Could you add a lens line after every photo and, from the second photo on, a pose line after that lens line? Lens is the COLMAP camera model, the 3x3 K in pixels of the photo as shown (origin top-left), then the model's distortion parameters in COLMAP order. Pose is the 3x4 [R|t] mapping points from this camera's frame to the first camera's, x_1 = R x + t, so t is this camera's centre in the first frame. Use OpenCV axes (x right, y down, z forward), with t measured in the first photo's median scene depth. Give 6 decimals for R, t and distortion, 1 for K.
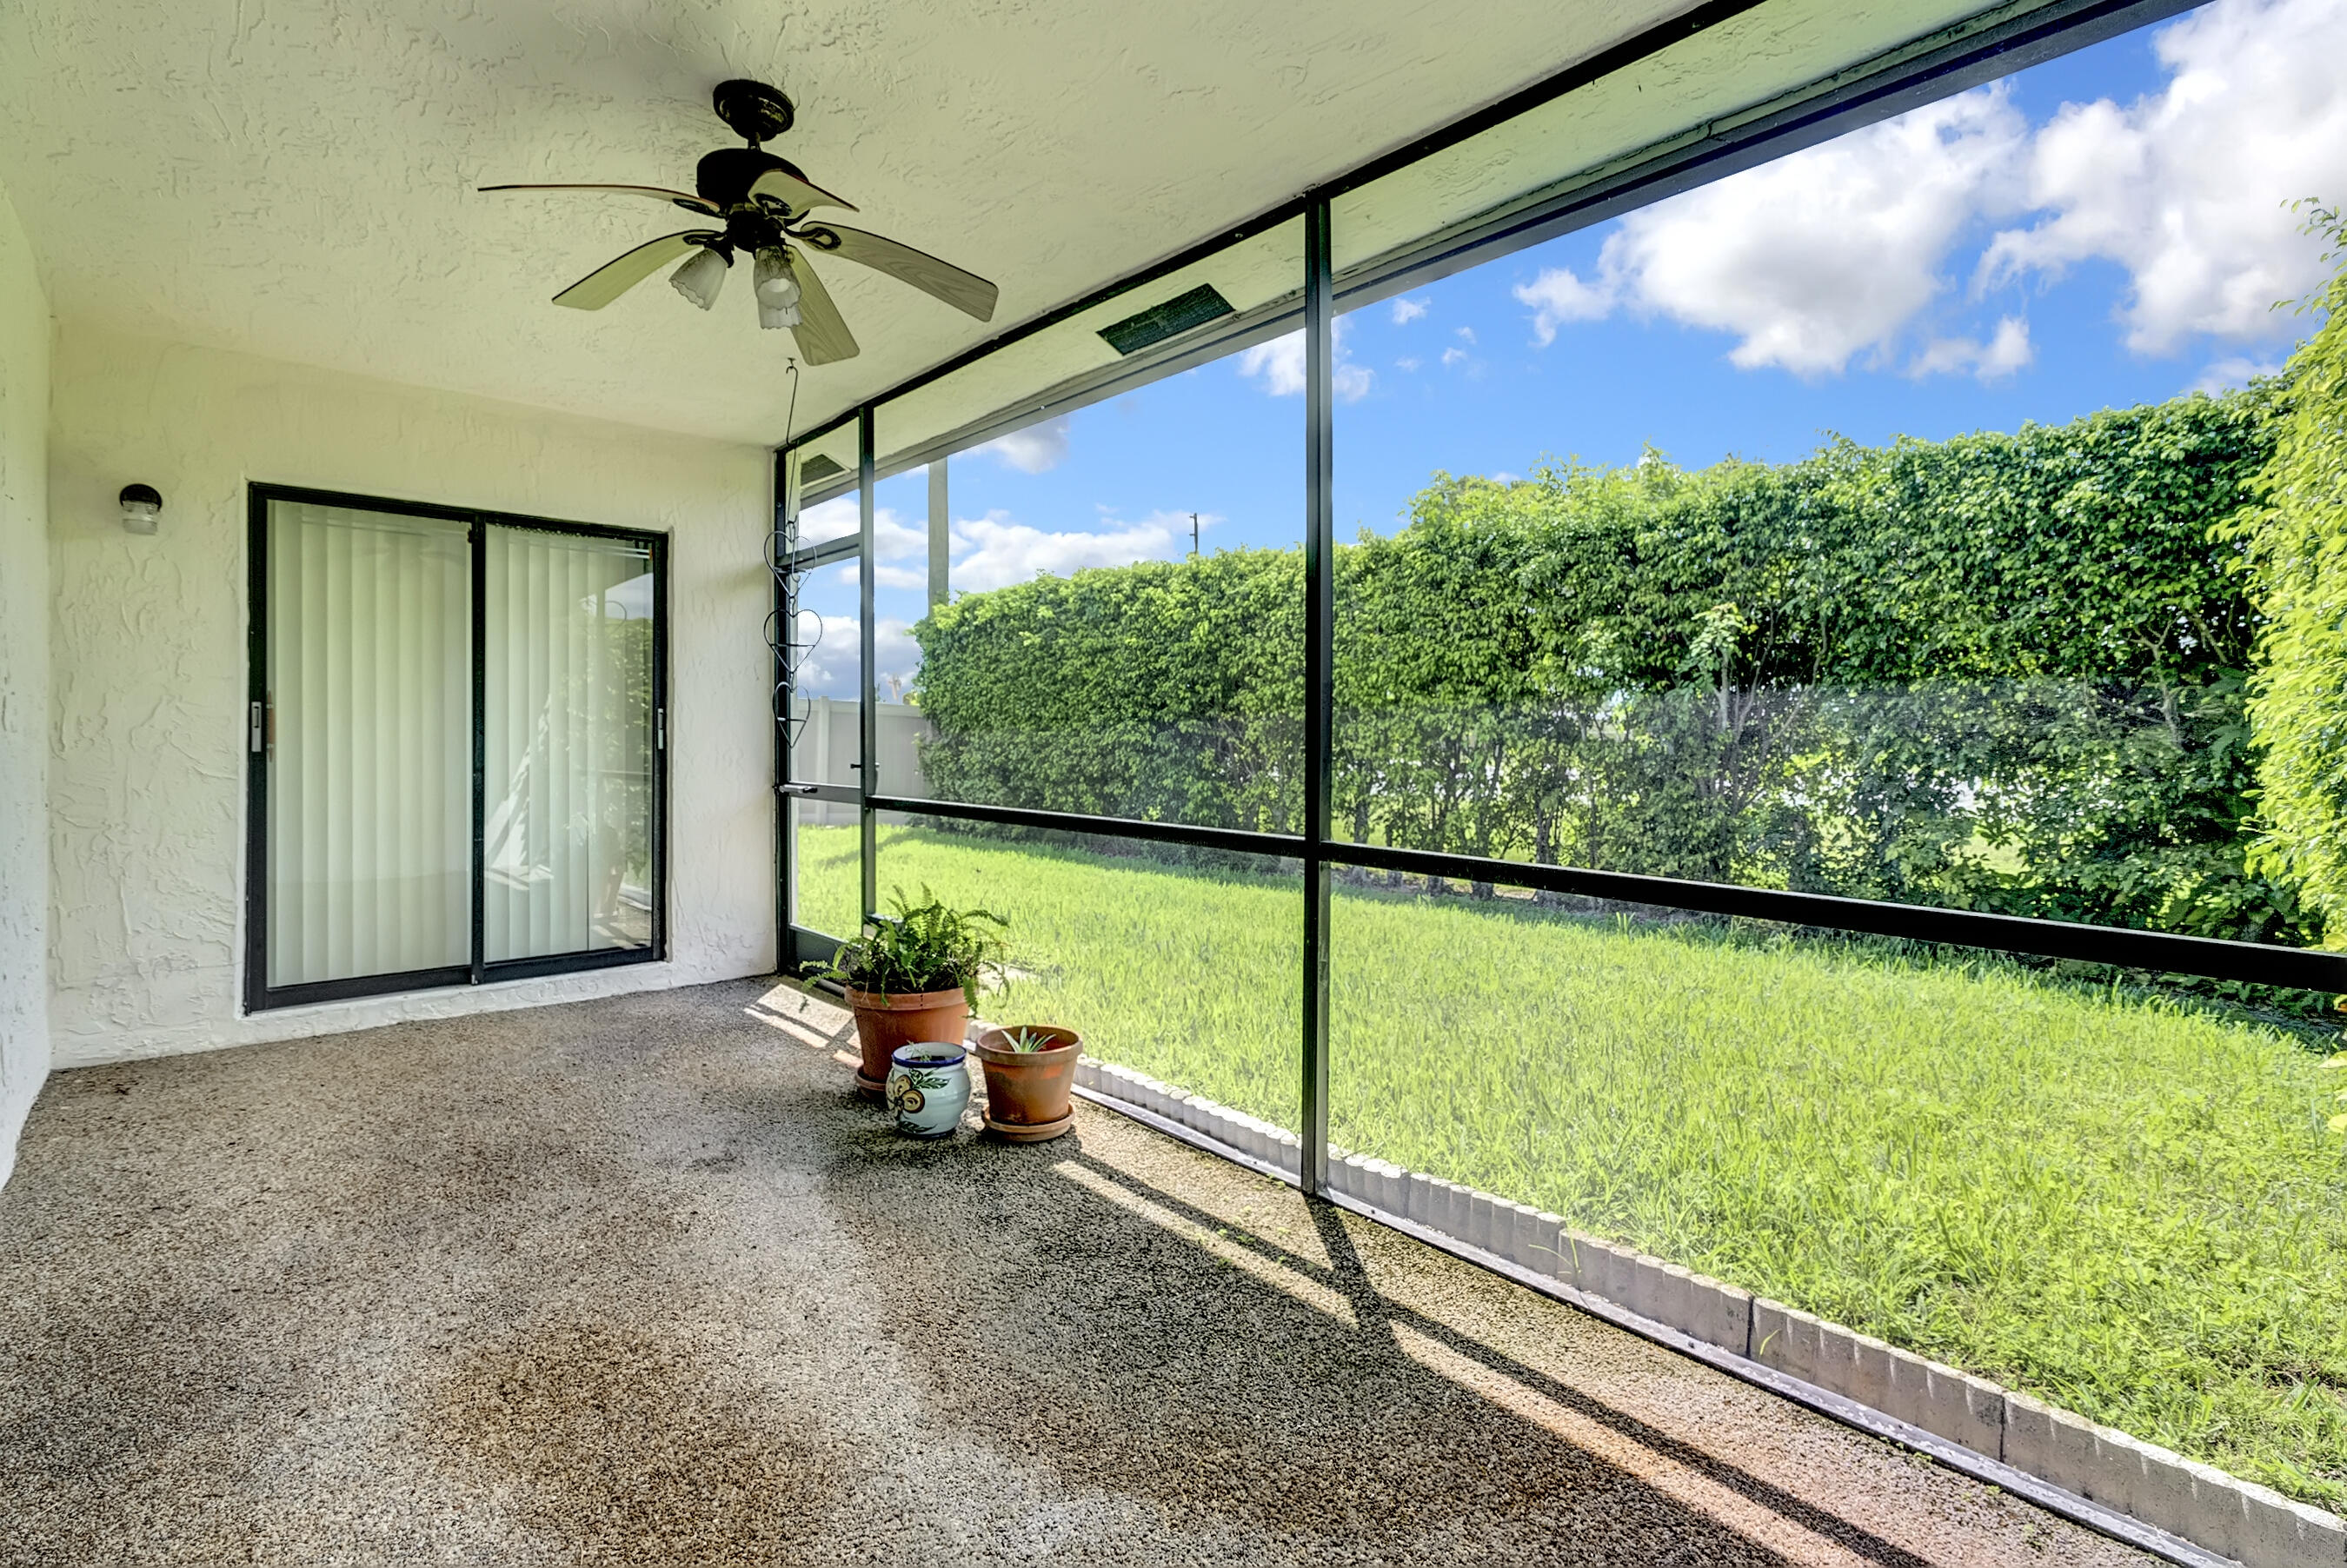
lens RADIAL K [[1038.0, 0, 1173.5], [0, 1038.0, 784.0], [0, 0, 1]] dist [0.001827, 0.000167]
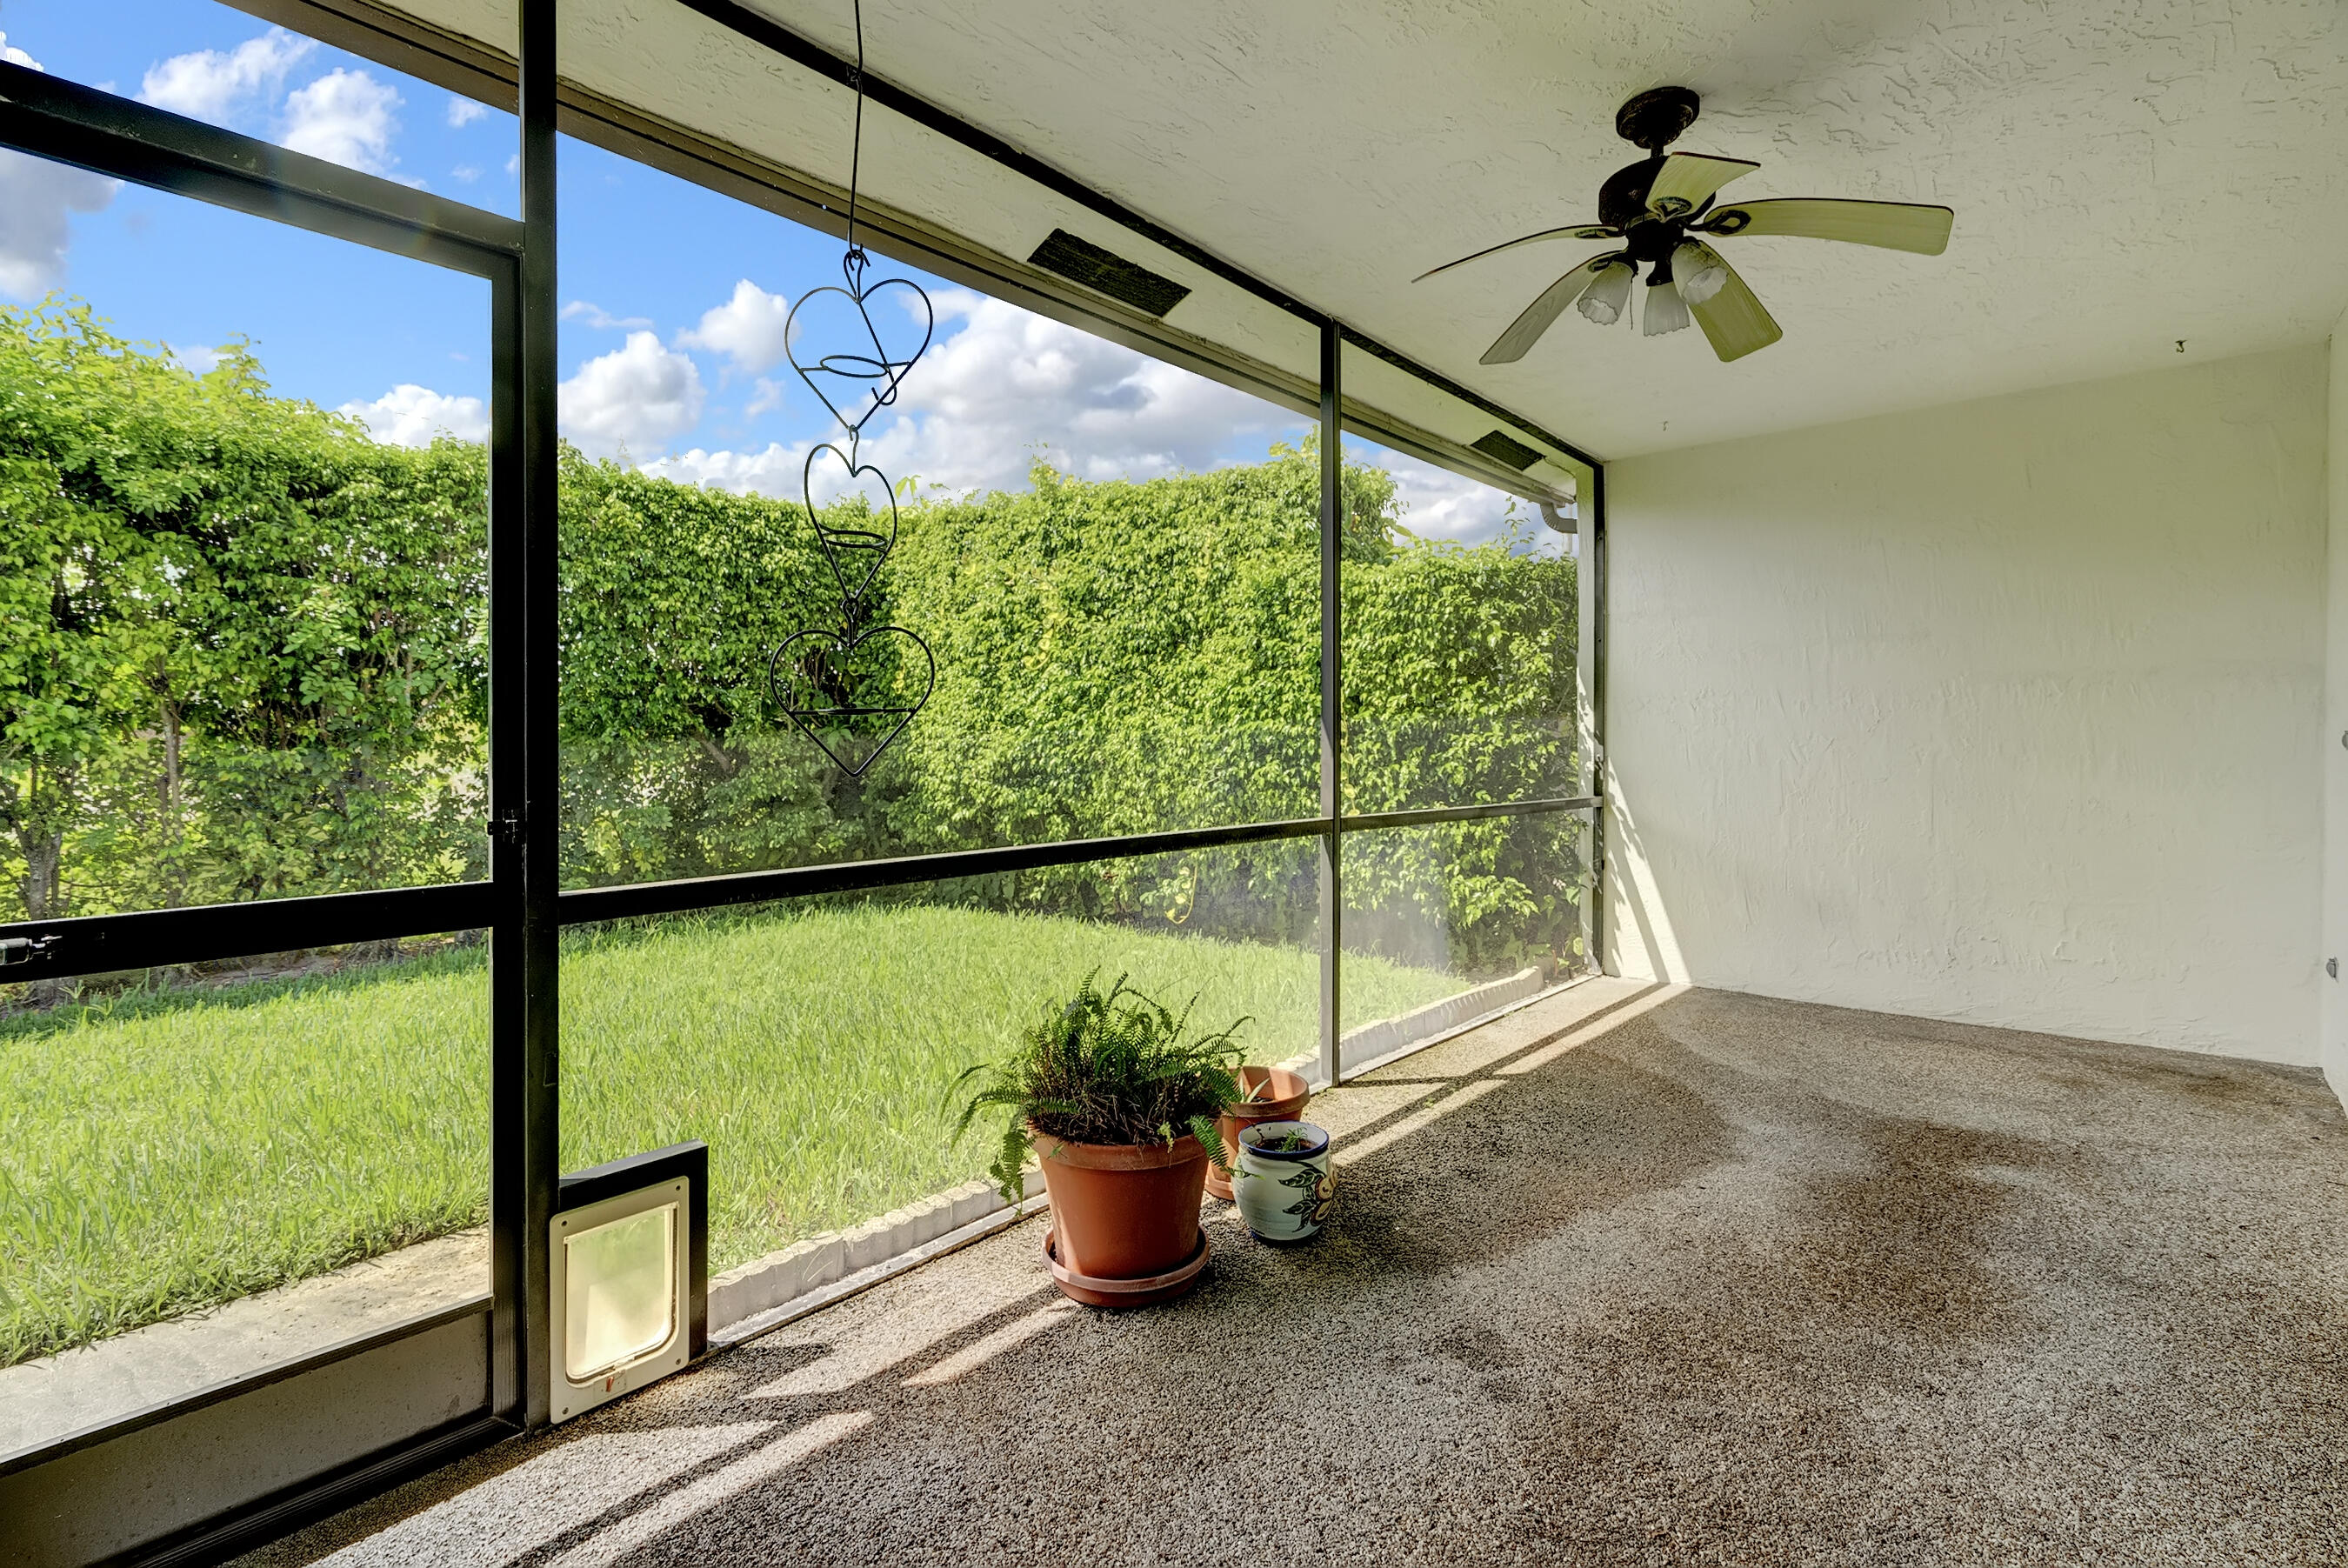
lens RADIAL K [[1082.2, 0, 1161.7], [0, 1082.2, 743.0], [0, 0, 1]] dist [-0.003368, -0.000253]
pose [[-0.073847, -0.008500, 0.997233, -1.219966], [0.054389, 0.998441, 0.012538, -0.058855], [-0.995785, 0.055165, -0.073269, 1.329292]]
